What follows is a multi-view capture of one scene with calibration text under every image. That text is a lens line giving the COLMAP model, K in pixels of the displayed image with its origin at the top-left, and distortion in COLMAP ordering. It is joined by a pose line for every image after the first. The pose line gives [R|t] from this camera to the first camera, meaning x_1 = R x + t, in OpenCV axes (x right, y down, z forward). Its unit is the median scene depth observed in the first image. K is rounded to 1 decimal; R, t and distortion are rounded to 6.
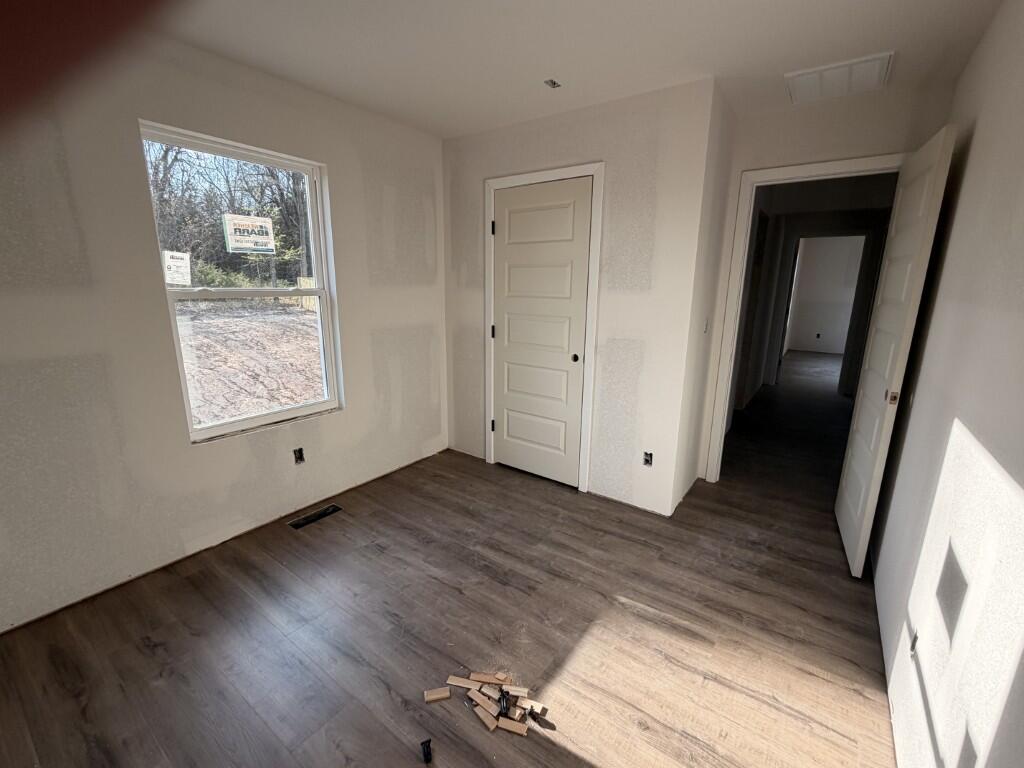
lens RADIAL K [[437.0, 0, 516.3], [0, 437.0, 381.7], [0, 0, 1]] dist [0.002963, 0.000092]
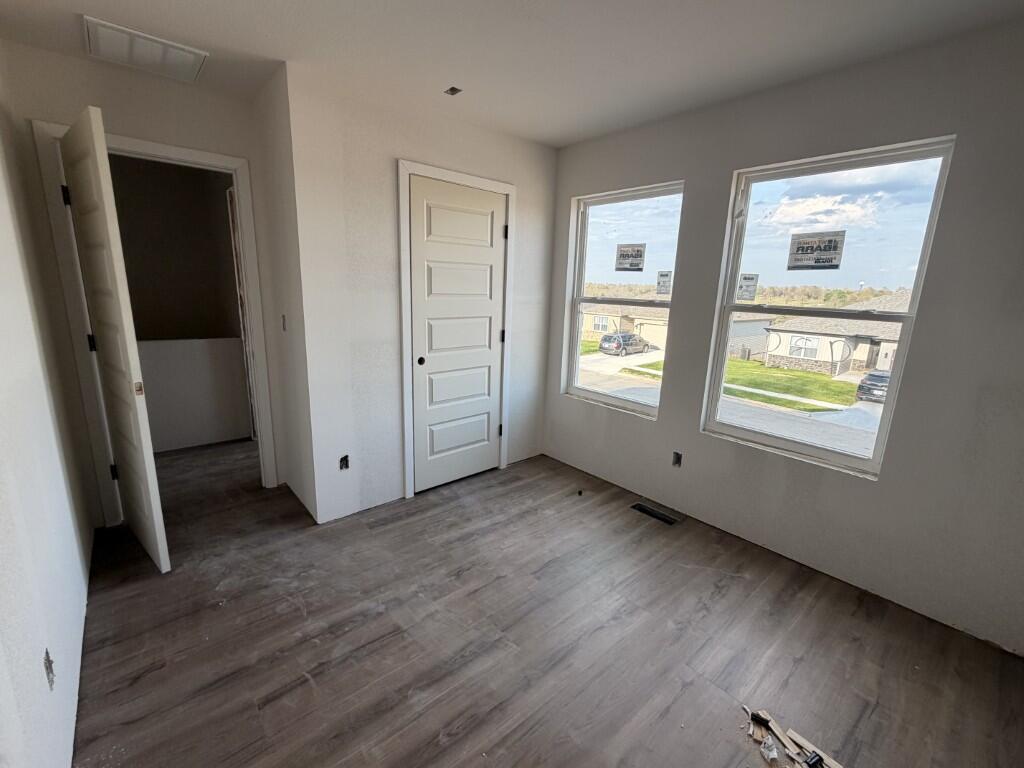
lens RADIAL K [[437.0, 0, 516.3], [0, 437.0, 381.7], [0, 0, 1]] dist [0.002963, 0.000092]
pose [[0.211095, -0.214619, 0.953613, -0.876929], [0.183268, 0.966986, 0.177060, -0.161630], [-0.960131, 0.137390, 0.243458, 0.641396]]
